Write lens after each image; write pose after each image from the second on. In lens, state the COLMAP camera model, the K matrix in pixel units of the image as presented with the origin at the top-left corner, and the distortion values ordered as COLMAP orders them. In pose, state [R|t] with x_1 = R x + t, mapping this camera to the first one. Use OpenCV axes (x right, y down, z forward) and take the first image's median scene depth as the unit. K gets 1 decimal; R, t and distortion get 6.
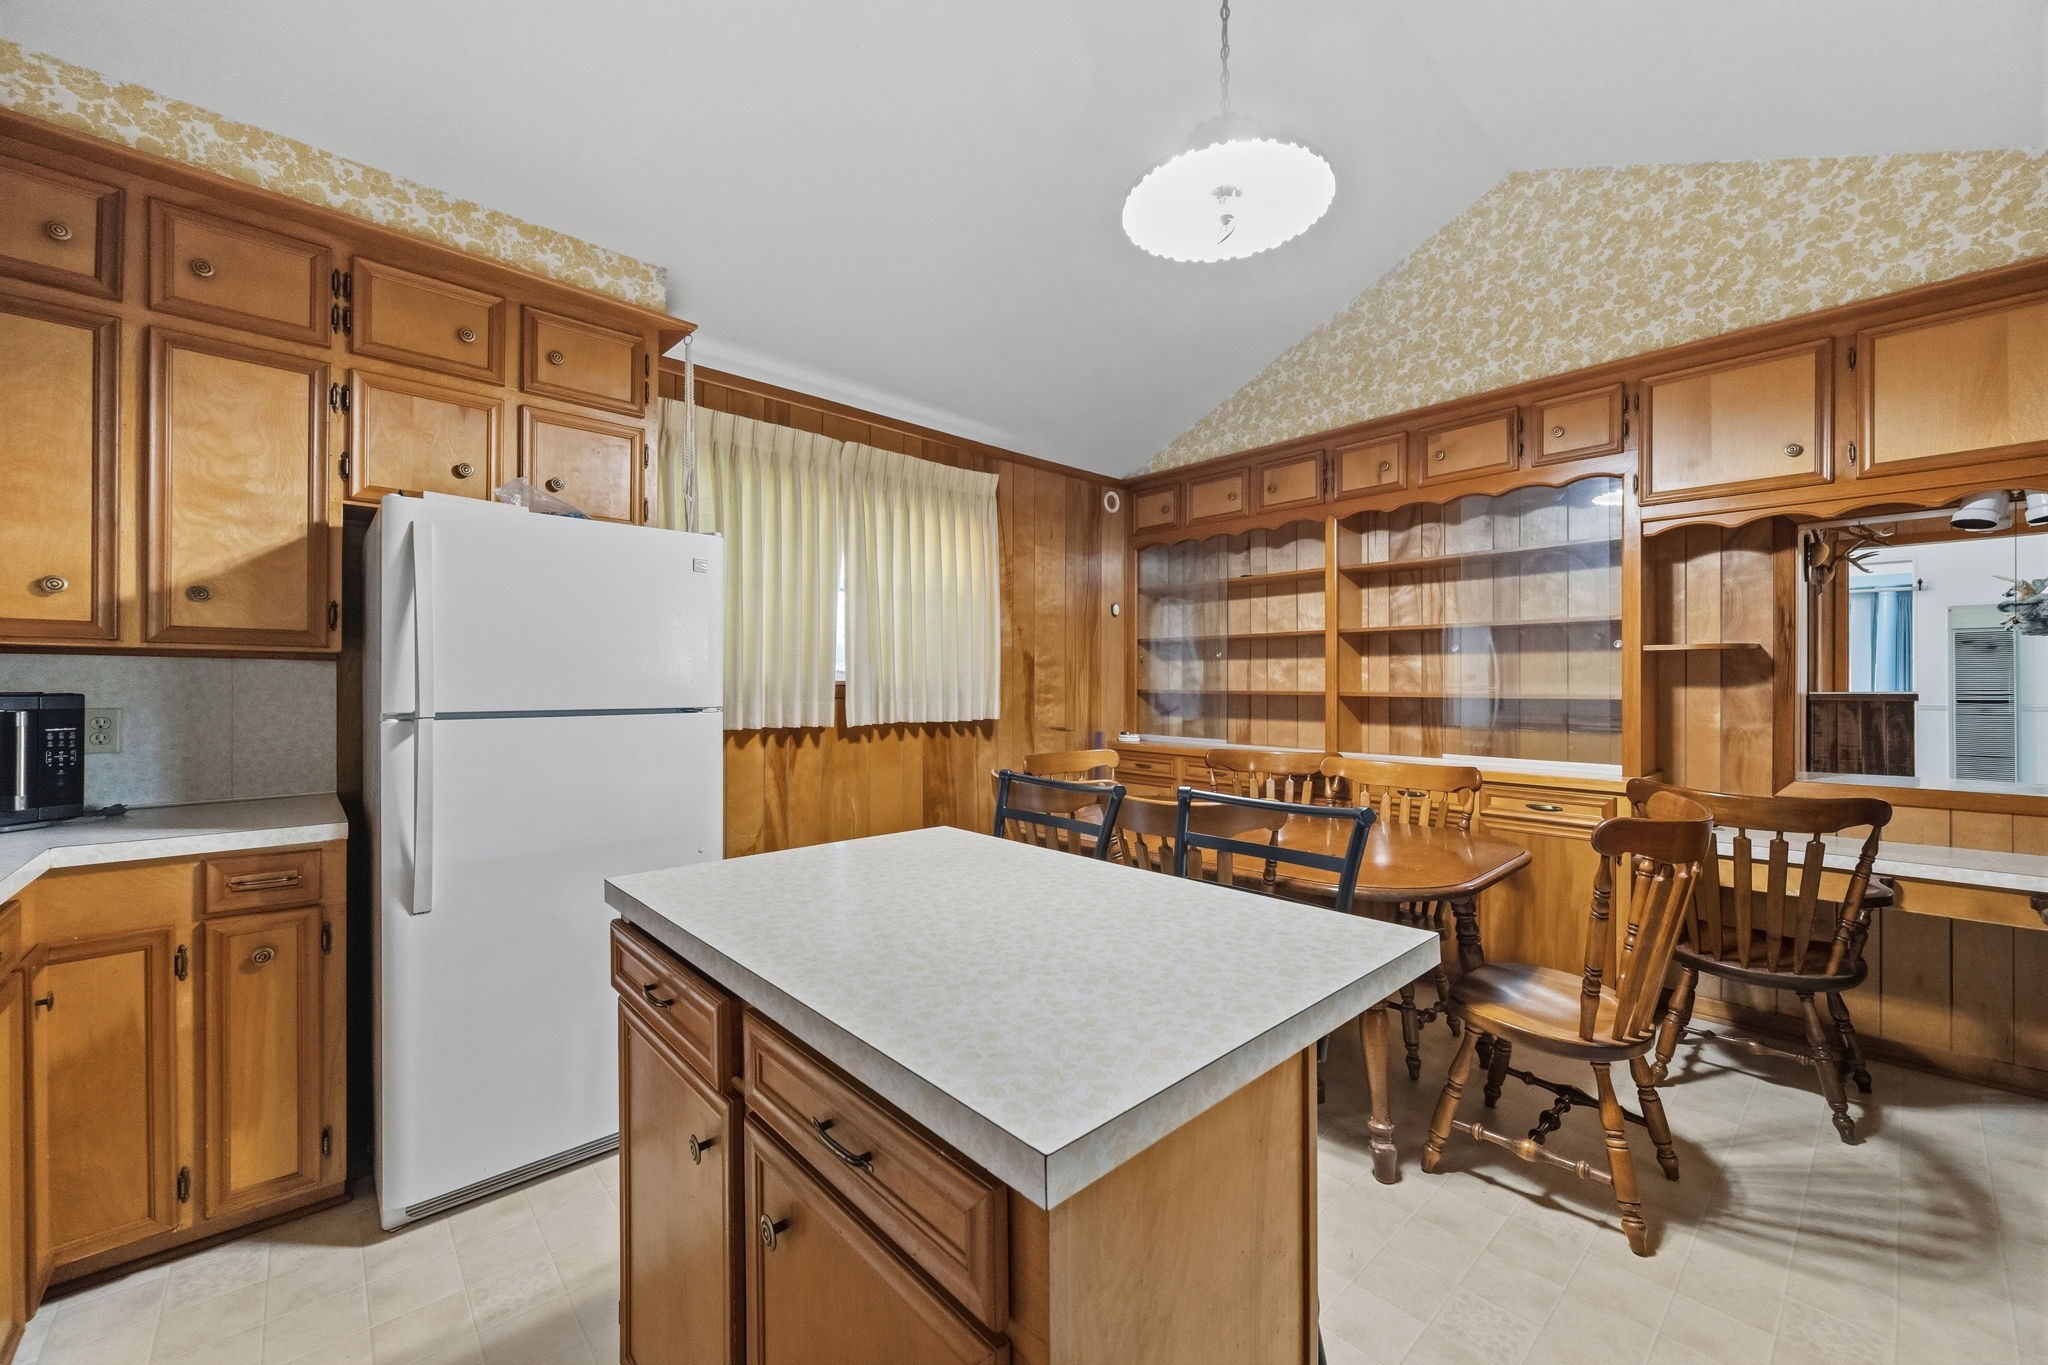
lens RADIAL K [[790.6, 0, 1024.0], [0, 790.6, 682.5], [0, 0, 1]] dist [-0.000947, -0.000276]
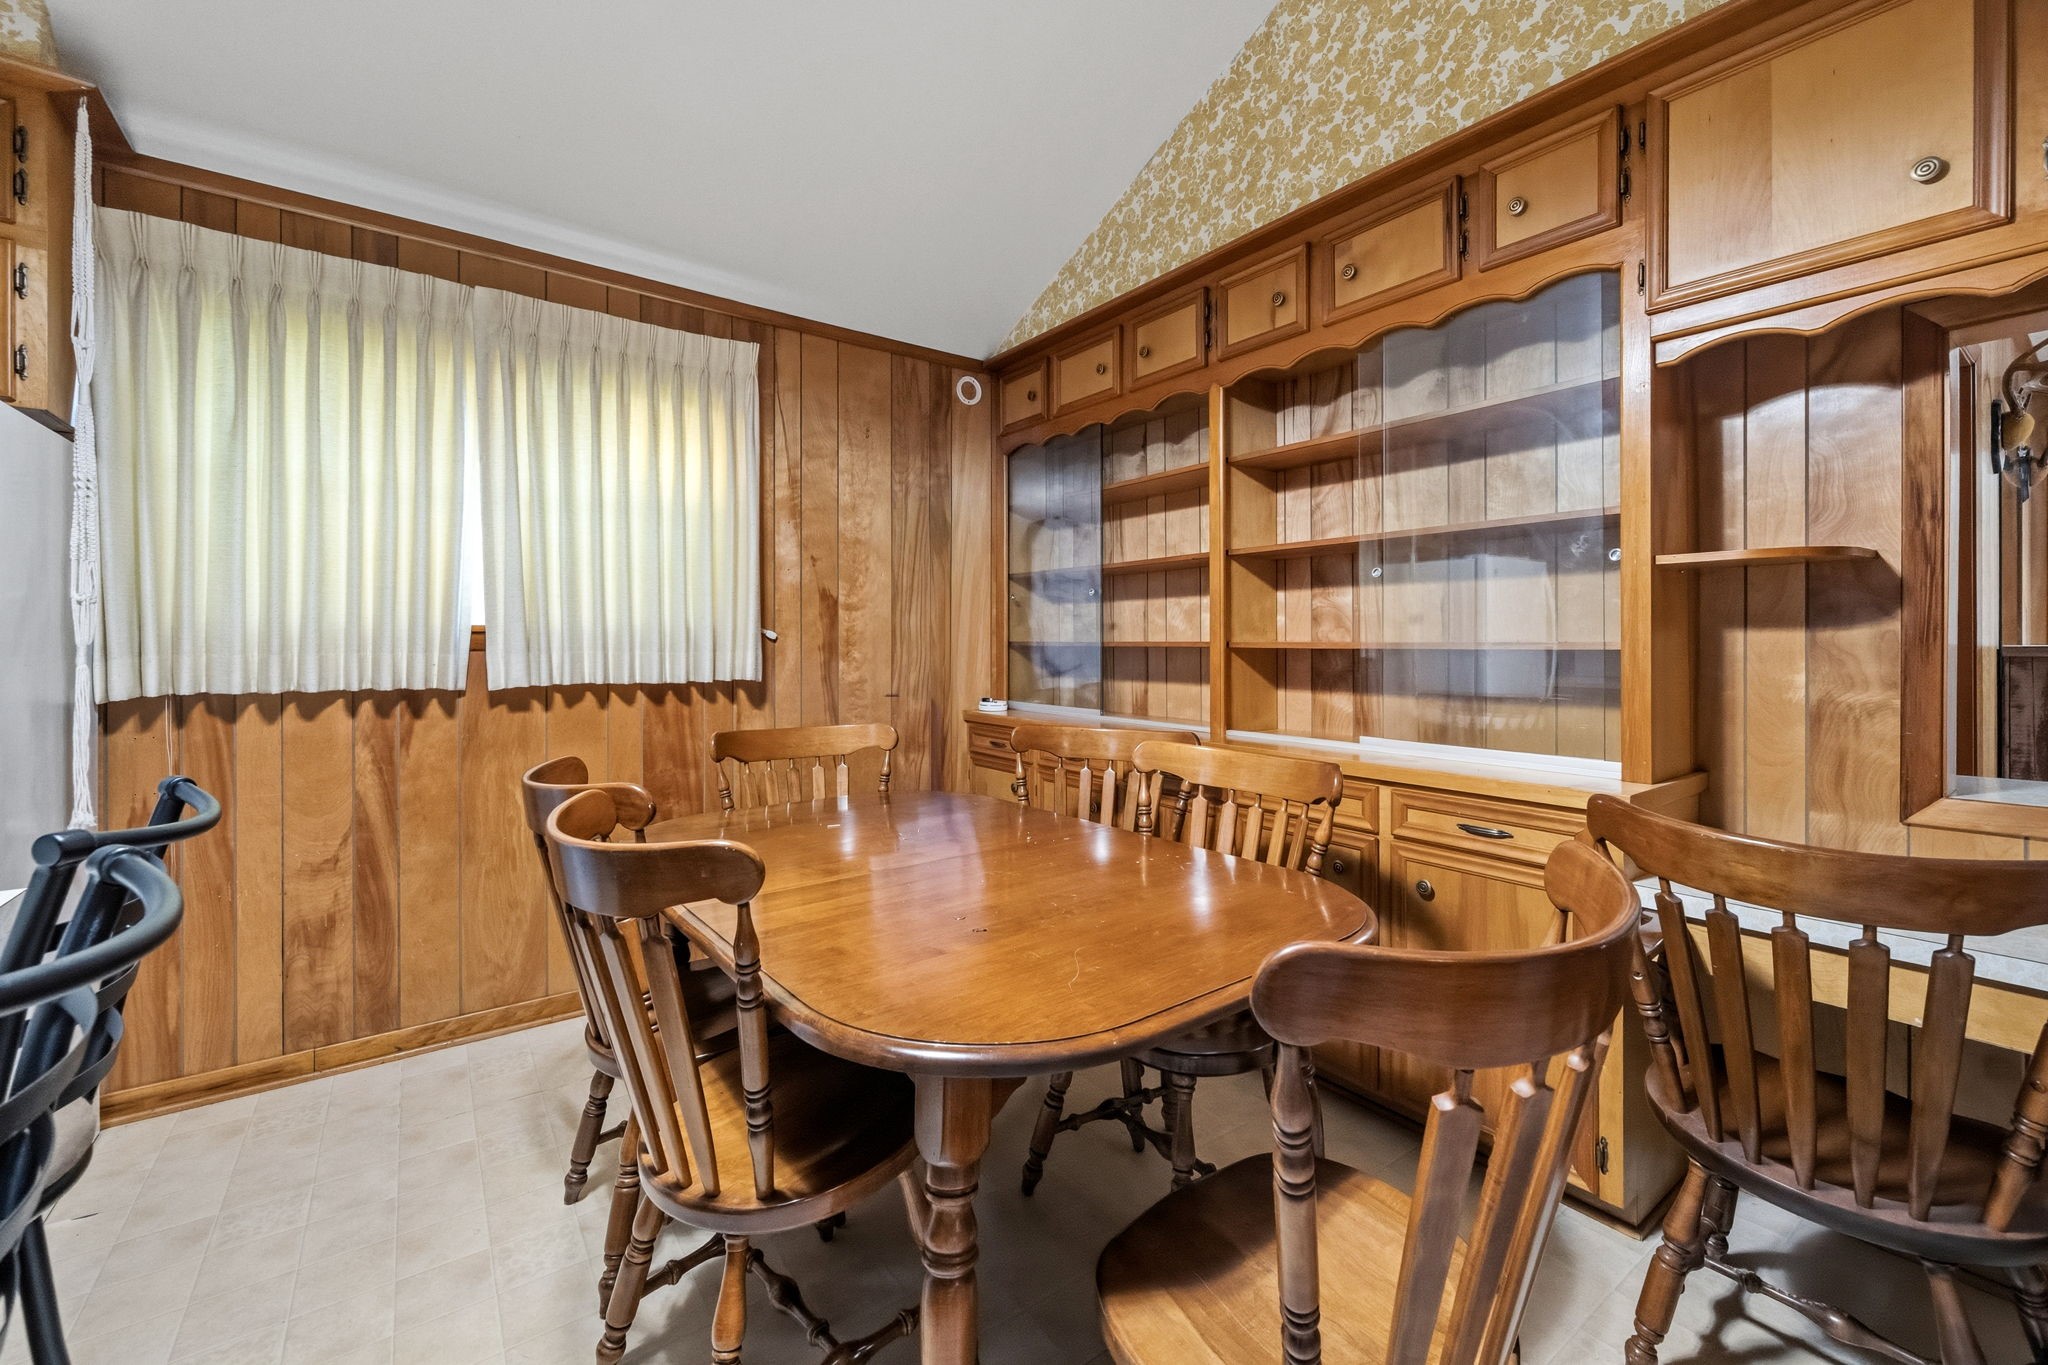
lens RADIAL K [[838.3, 0, 1021.8], [0, 838.3, 640.8], [0, 0, 1]] dist [-0.001158, 0.000074]
pose [[0.995122, -0.000771, -0.098652, 0.312048], [0.000634, 0.999999, -0.001417, 0.012834], [0.098653, 0.001348, 0.995121, 0.281458]]
